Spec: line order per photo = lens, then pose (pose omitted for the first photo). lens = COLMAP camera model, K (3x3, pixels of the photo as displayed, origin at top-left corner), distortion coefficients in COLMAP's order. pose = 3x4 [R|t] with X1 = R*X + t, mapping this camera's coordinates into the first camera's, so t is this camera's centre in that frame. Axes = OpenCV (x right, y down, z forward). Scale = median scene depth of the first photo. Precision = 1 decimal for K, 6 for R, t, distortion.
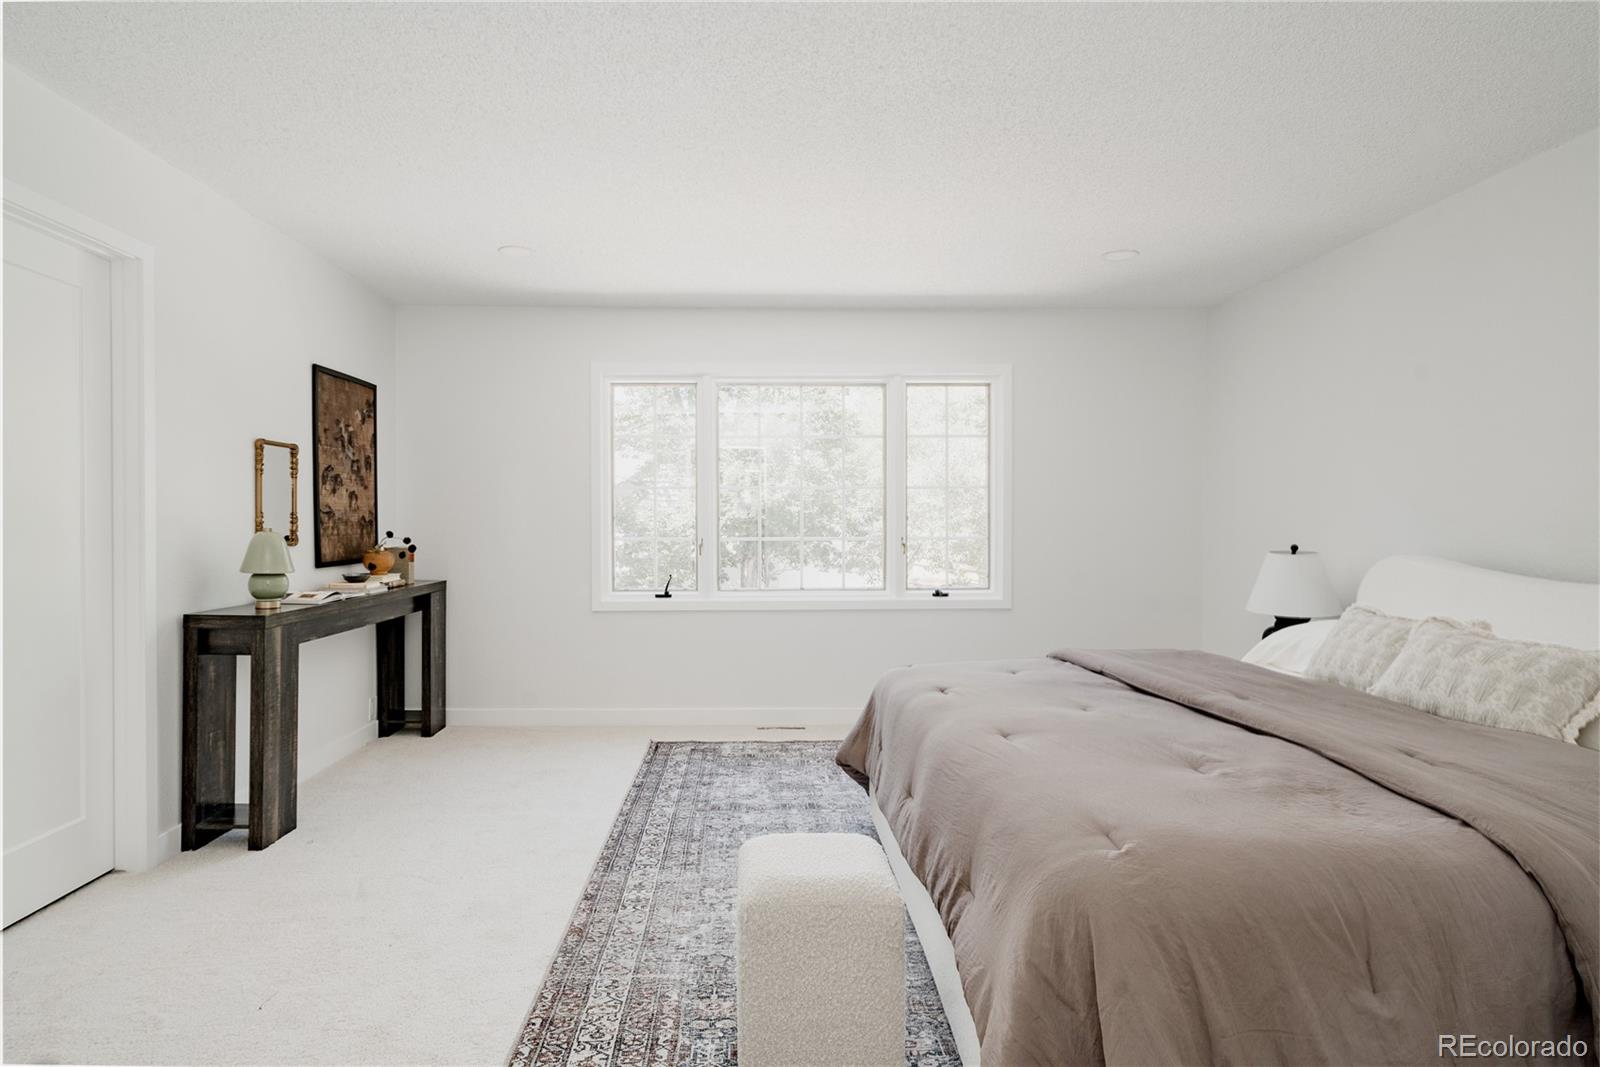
lens RADIAL K [[833.9, 0, 800.0], [0, 833.9, 533.5], [0, 0, 1]] dist [0.012021, -0.000048]
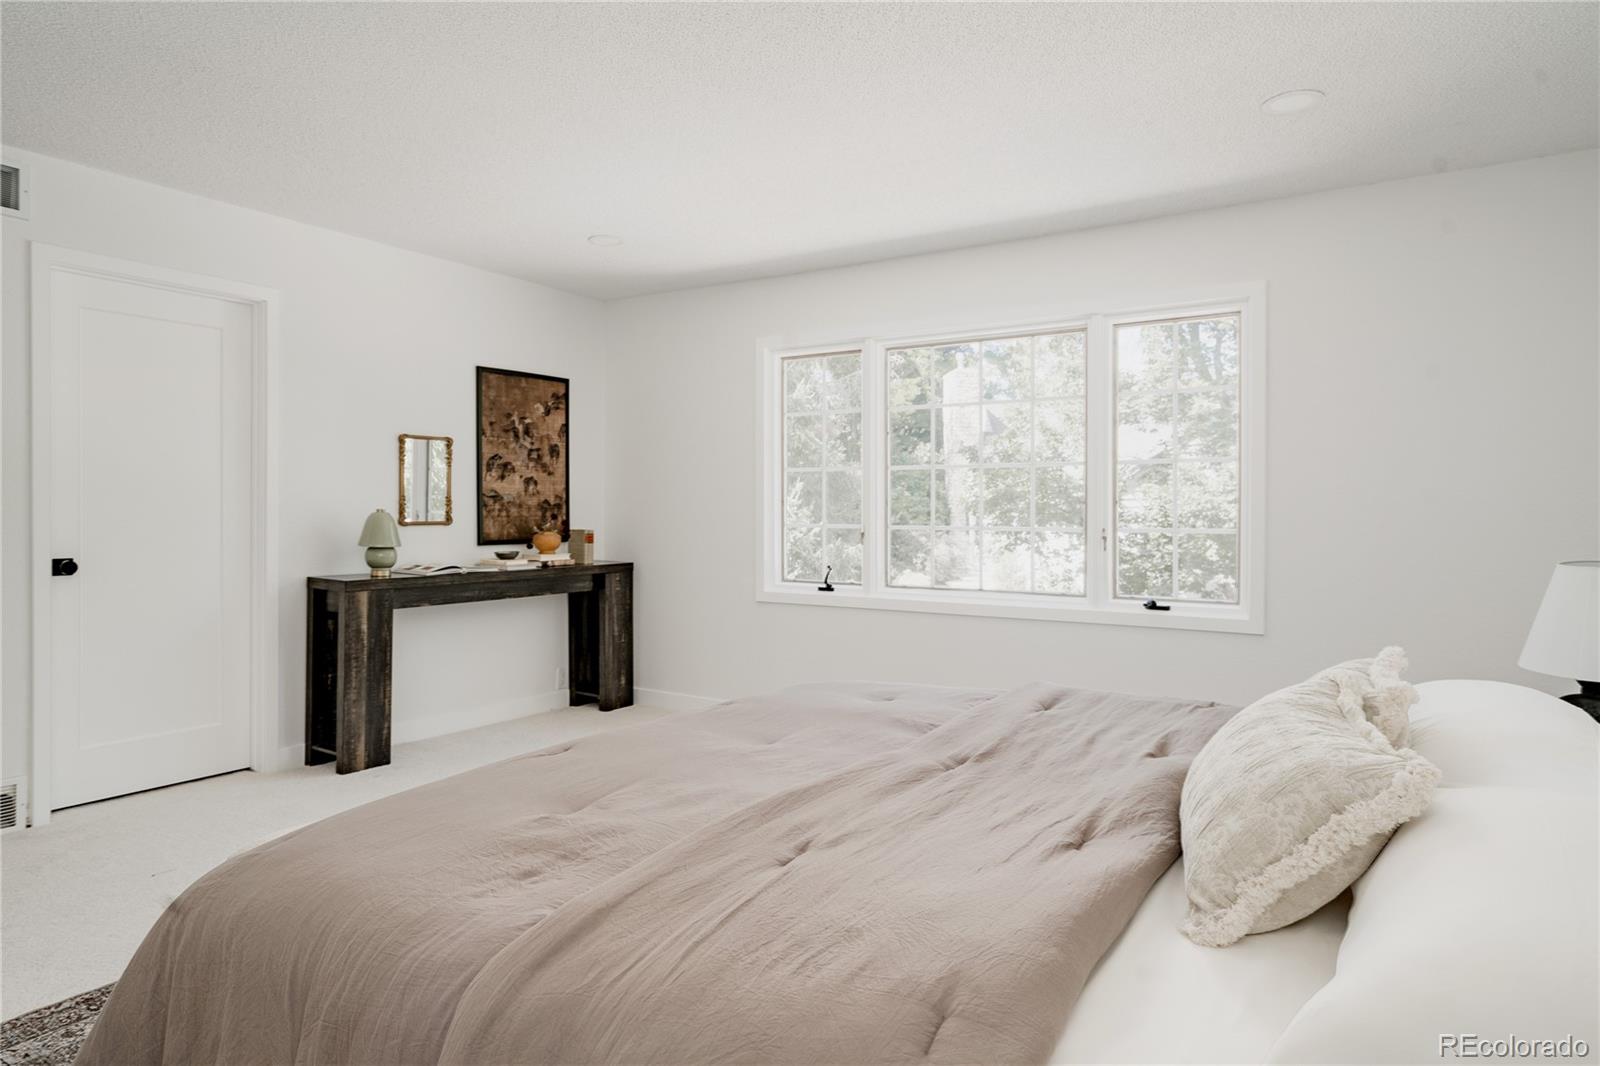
lens RADIAL K [[968.0, 0, 796.8], [0, 968.0, 518.2], [0, 0, 1]] dist [0.004548, 0.000870]
pose [[0.823401, 0.009927, -0.567374, 0.516807], [-0.013031, 0.999914, -0.001417, 0.000647], [0.567311, 0.008561, 0.823459, 0.162410]]
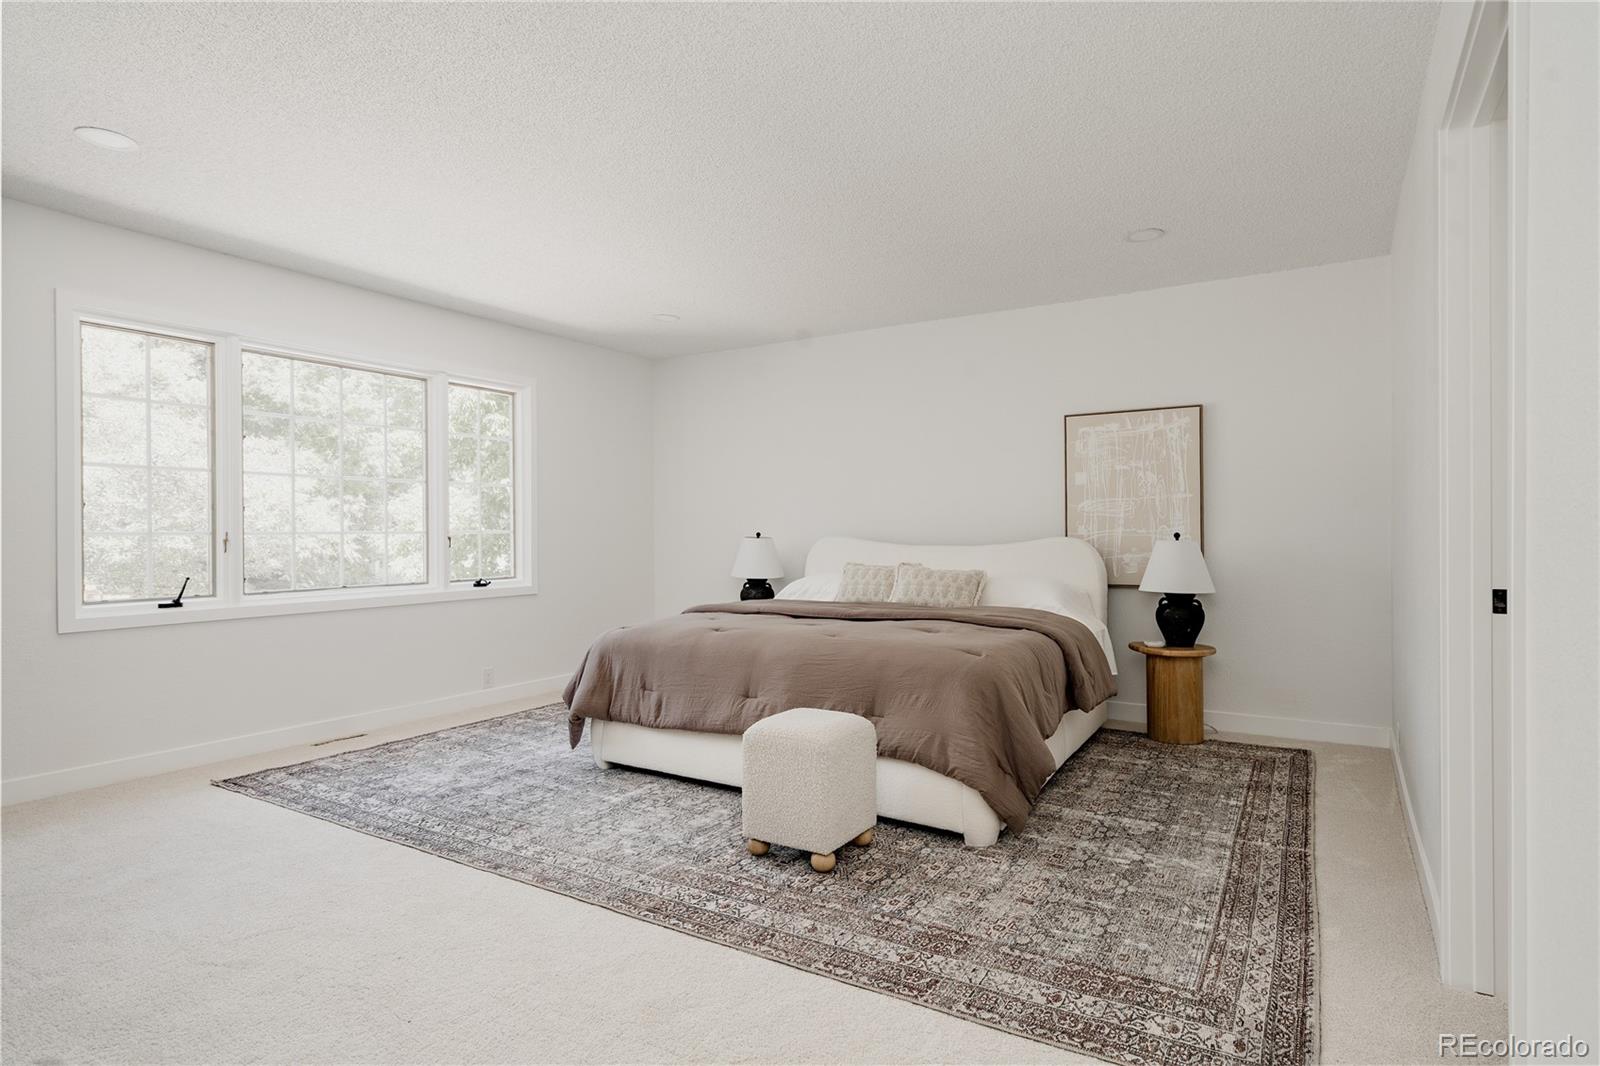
lens RADIAL K [[820.8, 0, 842.8], [0, 820.8, 529.4], [0, 0, 1]] dist [0.013383, 0.000017]
pose [[0.532715, 0.000455, 0.846294, -0.627822], [0.013859, 0.999861, -0.009262, 0.025288], [-0.846181, 0.016662, 0.532635, 0.066150]]
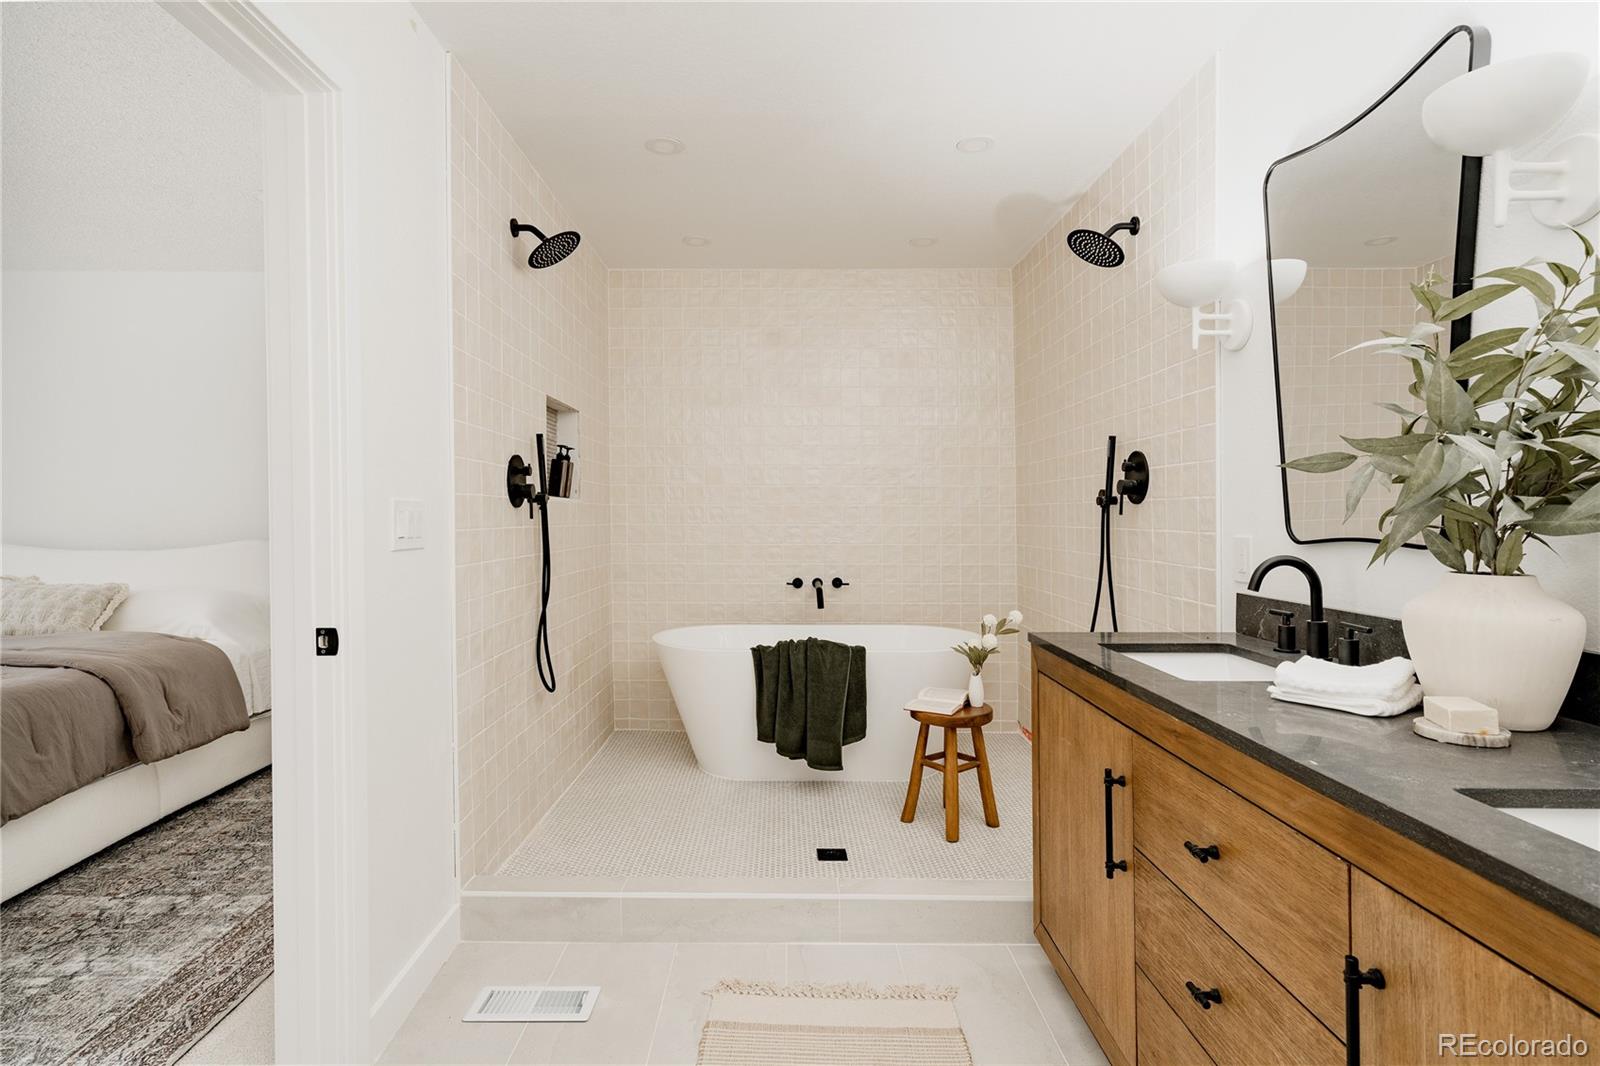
lens RADIAL K [[775.5, 0, 755.1], [0, 775.5, 517.8], [0, 0, 1]] dist [-0.001454, -0.000102]
pose [[0.053361, -0.003971, 0.998567, -0.366933], [0.011379, 0.999930, 0.003368, 0.004019], [-0.998510, 0.011182, 0.053402, -0.277231]]
